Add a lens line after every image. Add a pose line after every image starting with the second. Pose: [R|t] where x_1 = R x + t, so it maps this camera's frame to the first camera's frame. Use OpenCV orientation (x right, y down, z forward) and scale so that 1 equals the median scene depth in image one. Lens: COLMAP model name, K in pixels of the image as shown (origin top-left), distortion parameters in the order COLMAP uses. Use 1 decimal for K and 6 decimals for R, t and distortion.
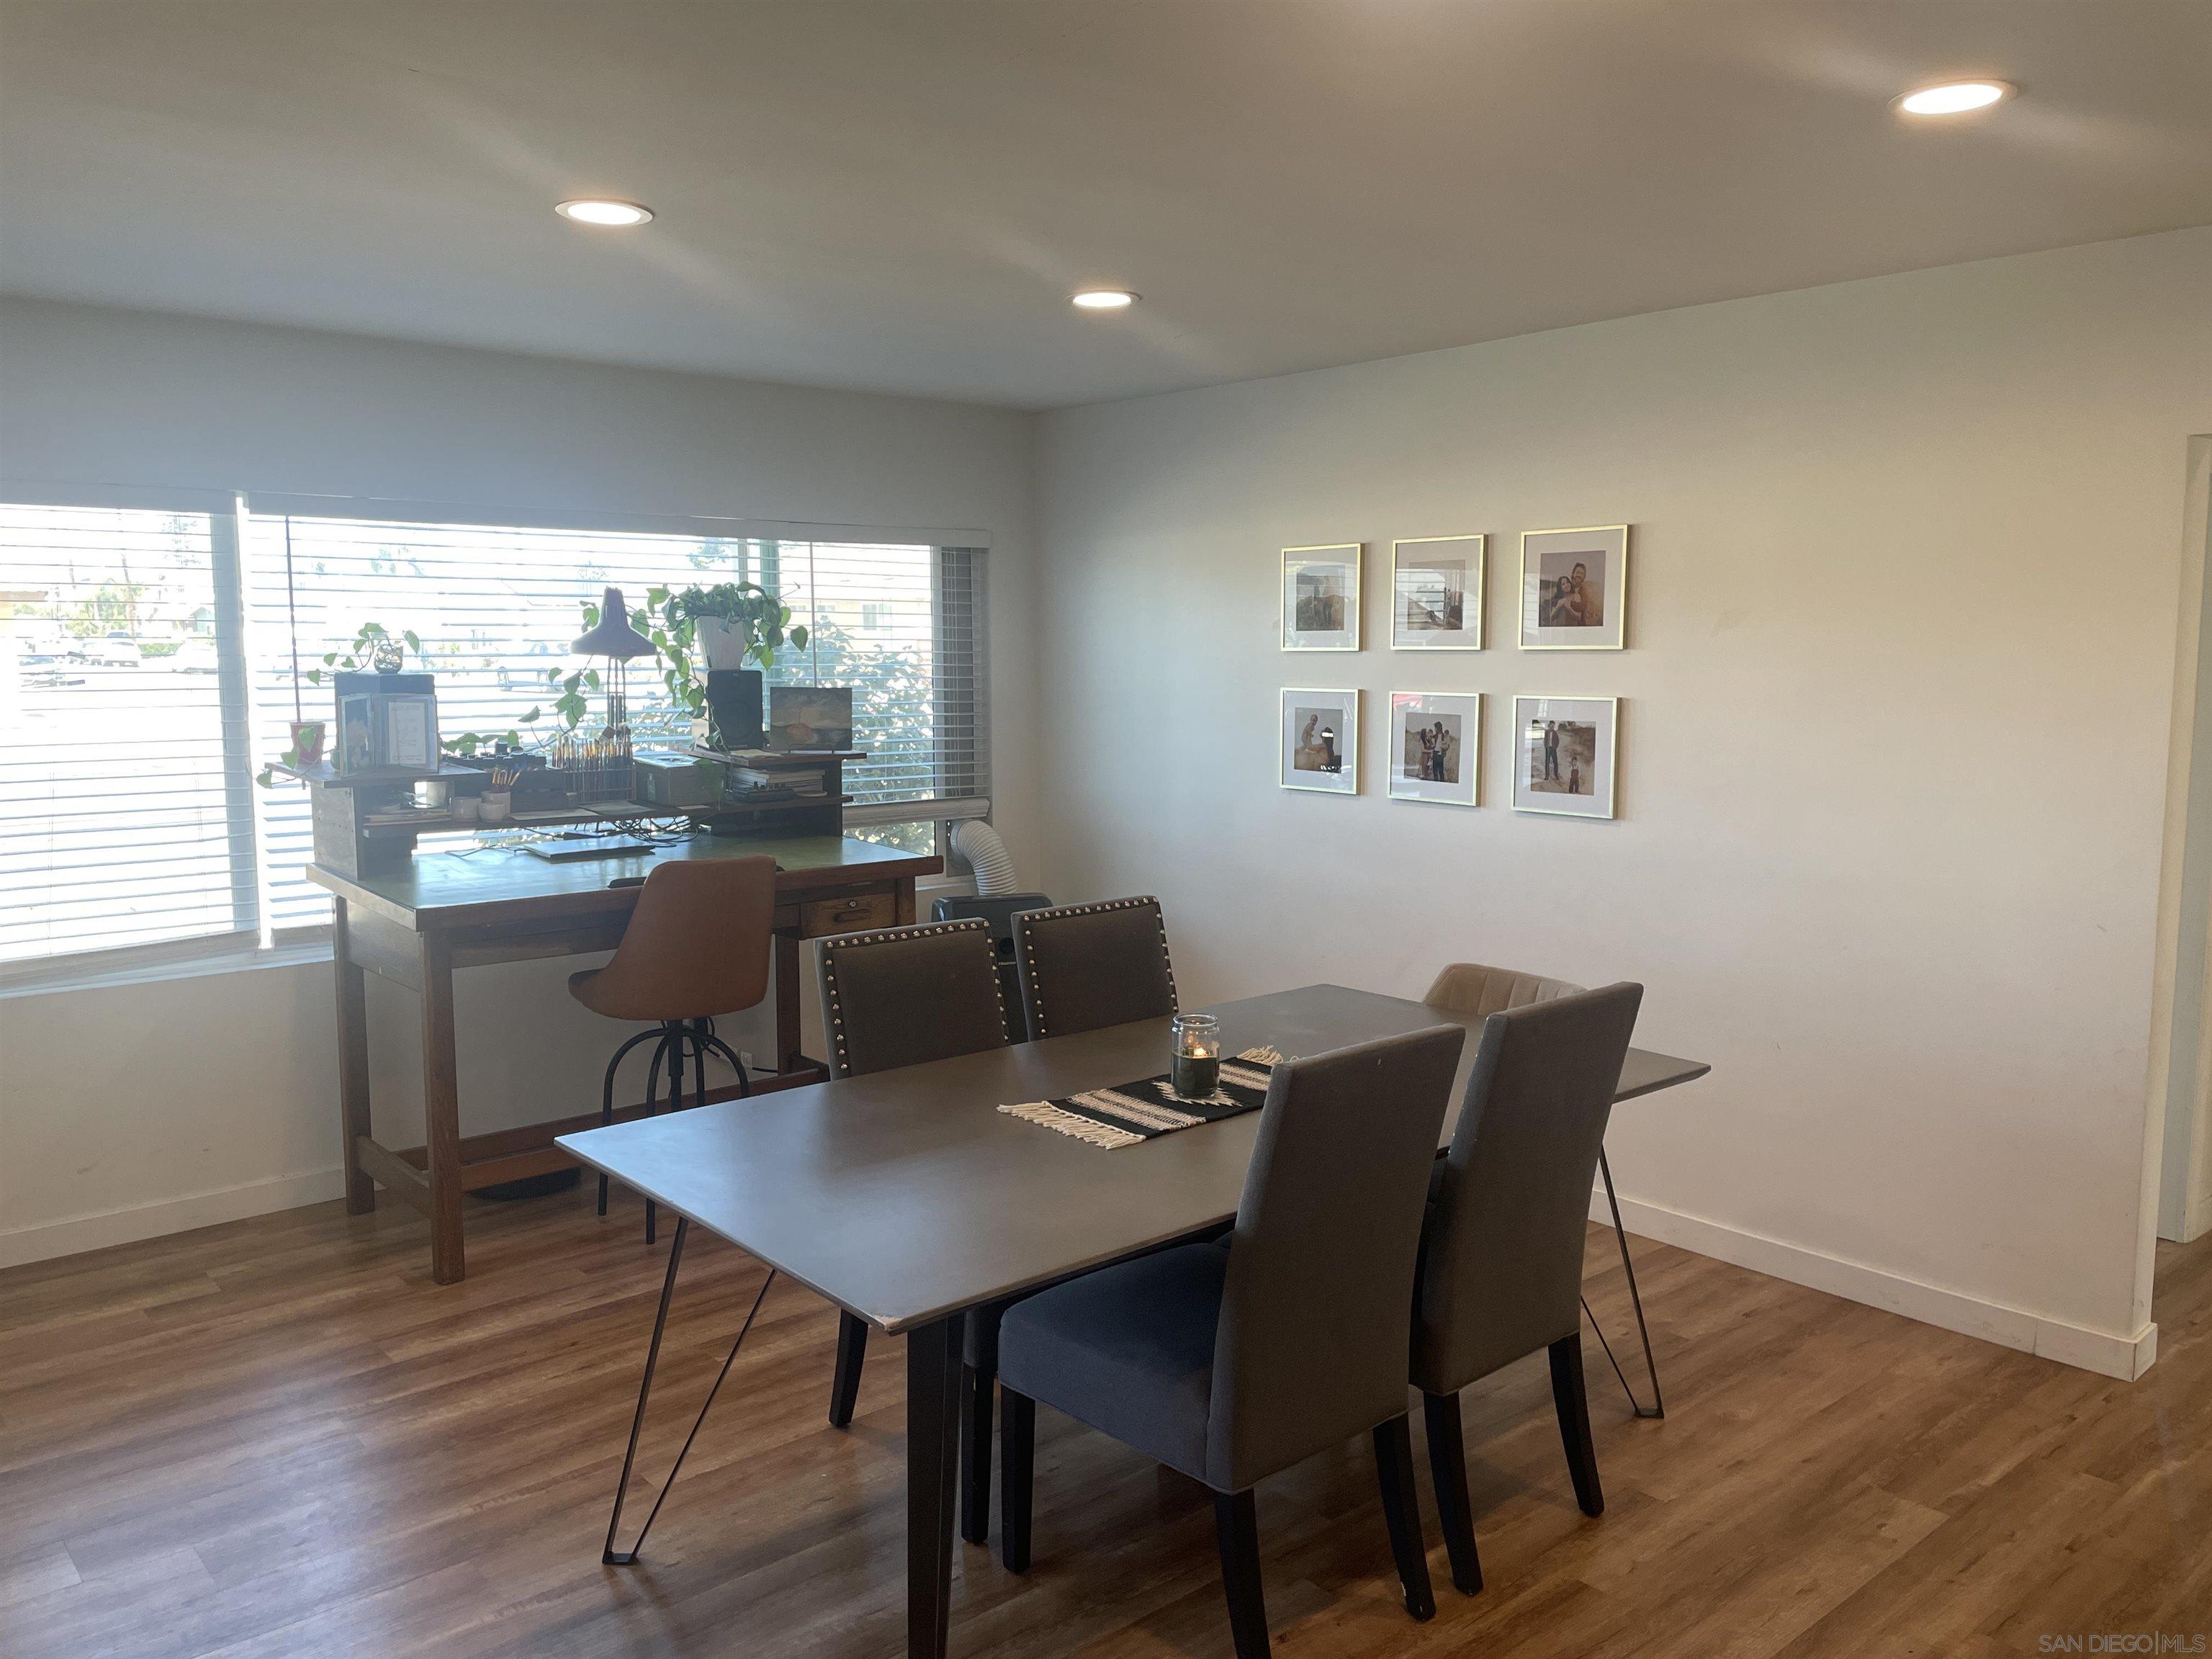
lens RADIAL K [[1700.8, 0, 1106.2], [0, 1700.8, 834.6], [0, 0, 1]] dist [0.097374, -0.118332]
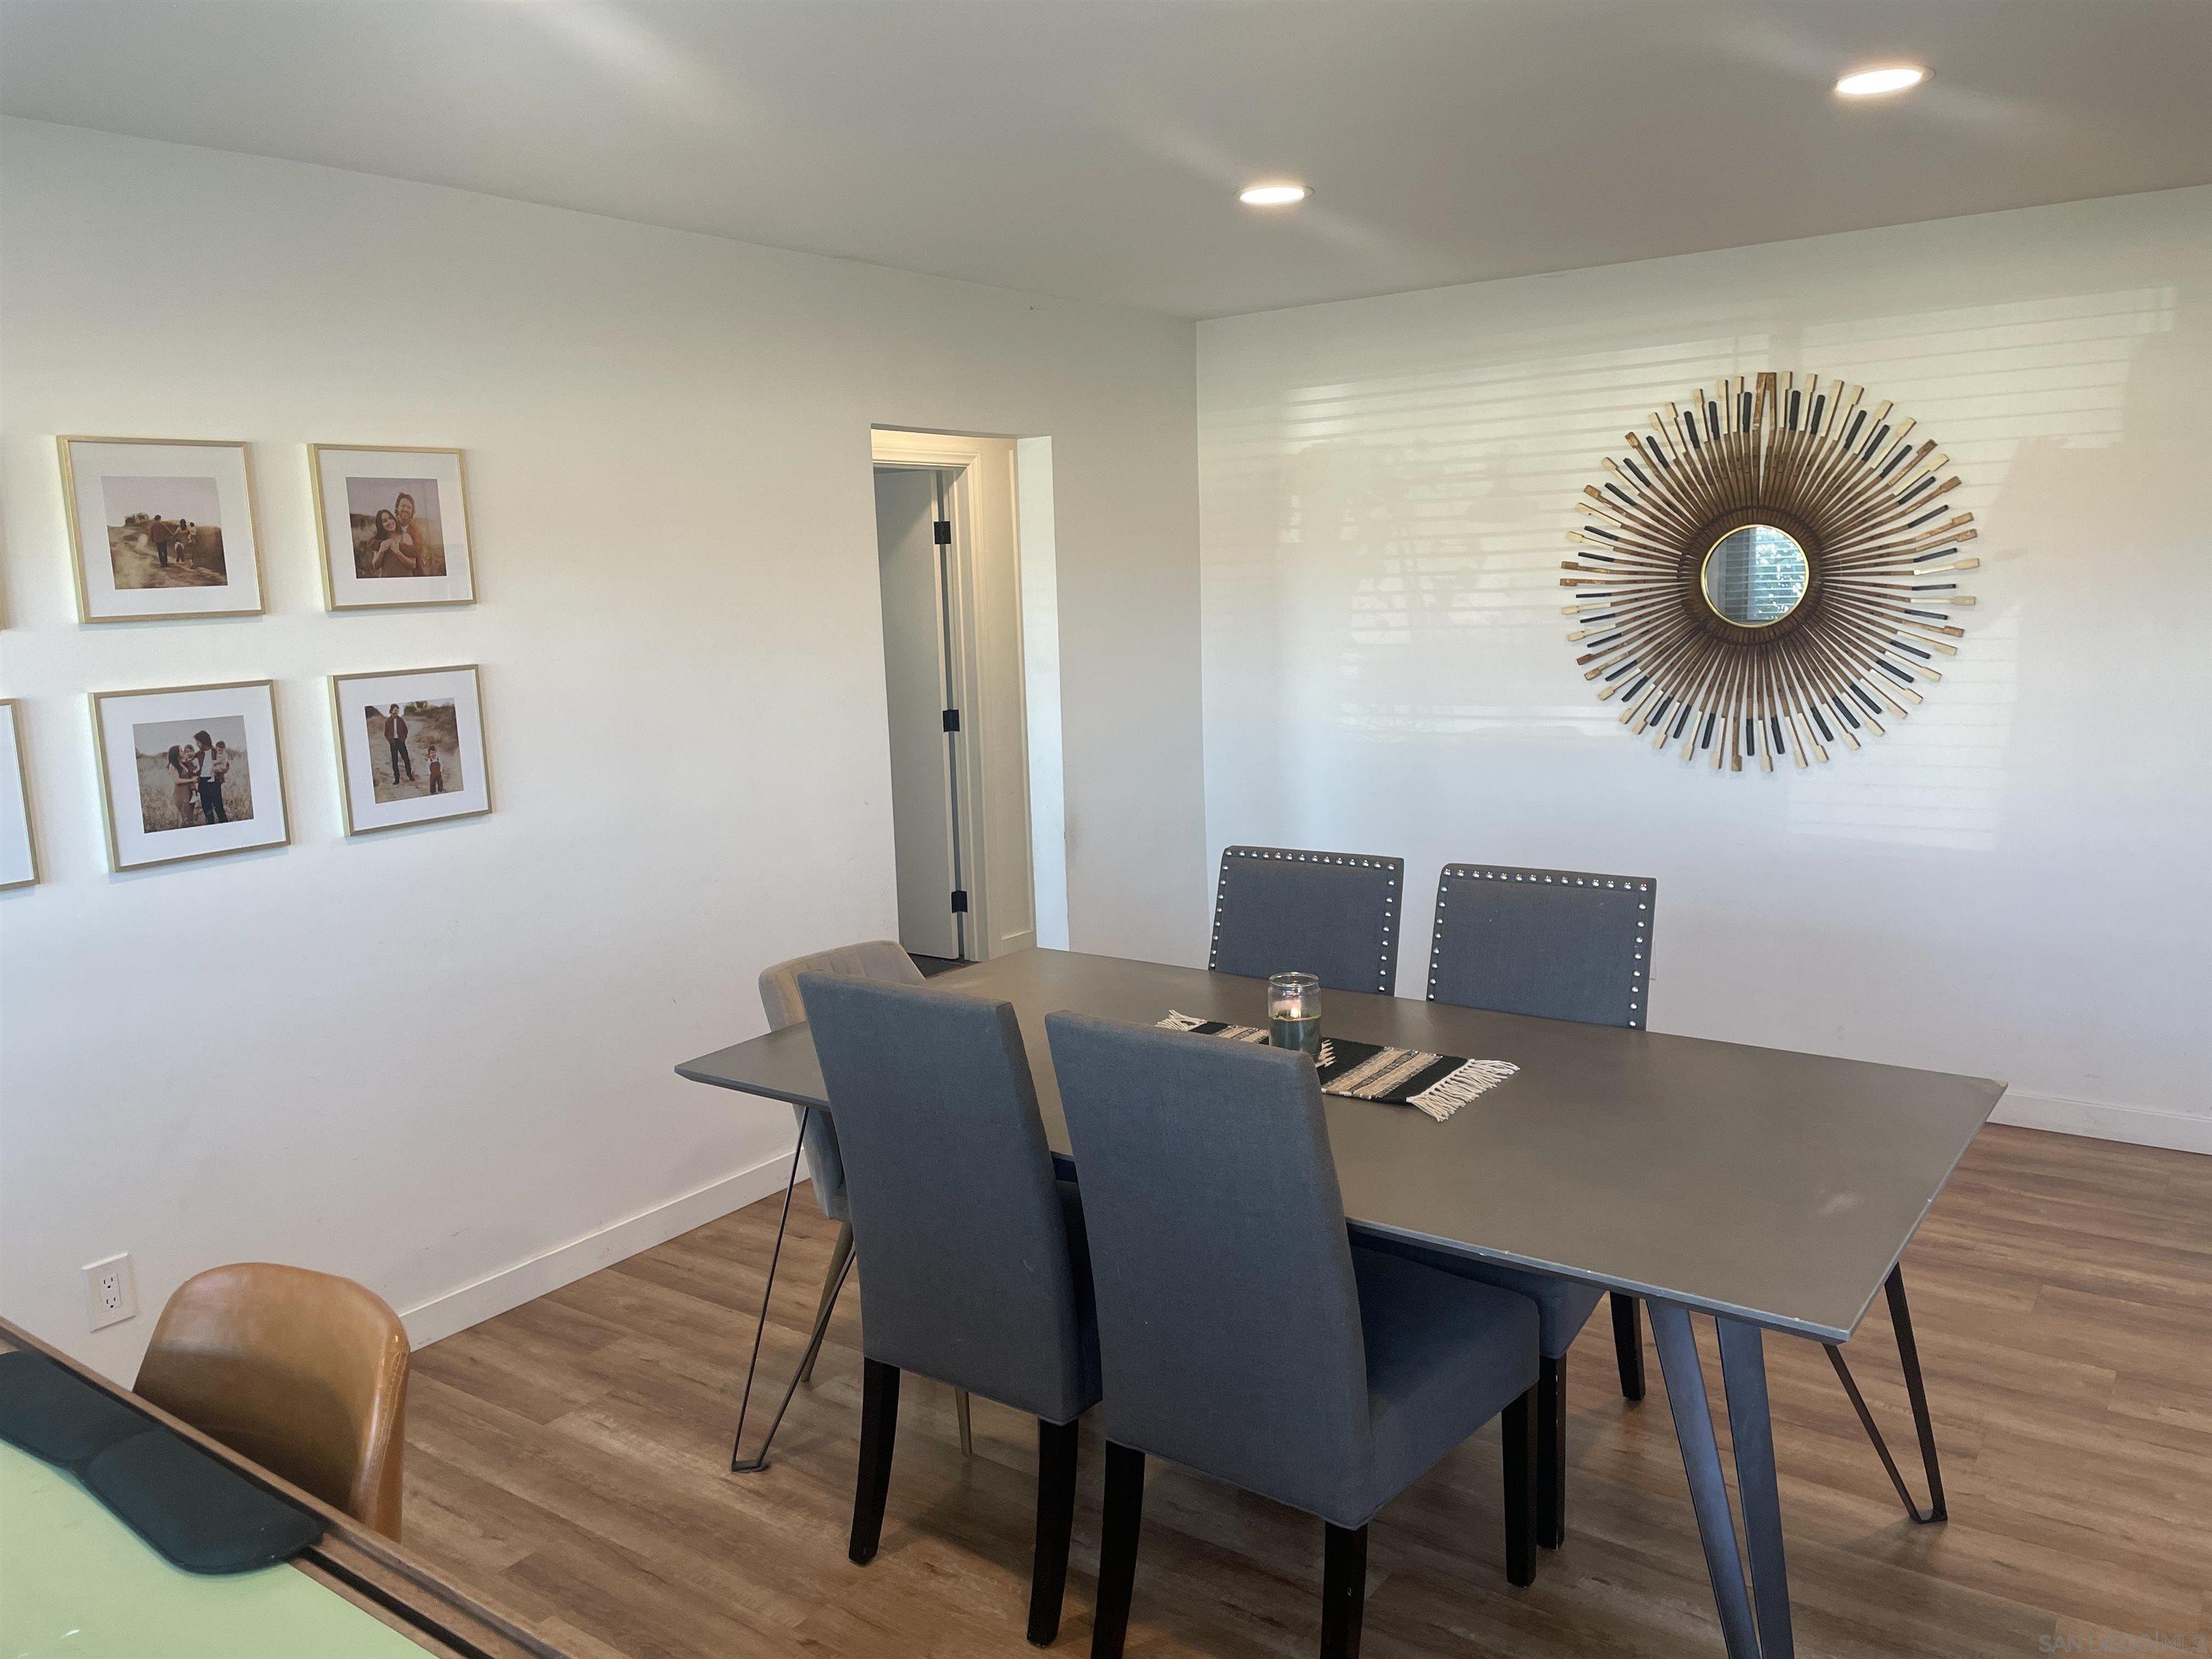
lens RADIAL K [[1700.8, 0, 1102.3], [0, 1700.8, 829.3], [0, 0, 1]] dist [0.097374, -0.118332]
pose [[-0.244643, -0.143948, 0.958868, -0.544418], [0.146205, 0.972135, 0.183242, -0.106219], [-0.958527, 0.185020, -0.216781, 0.879157]]
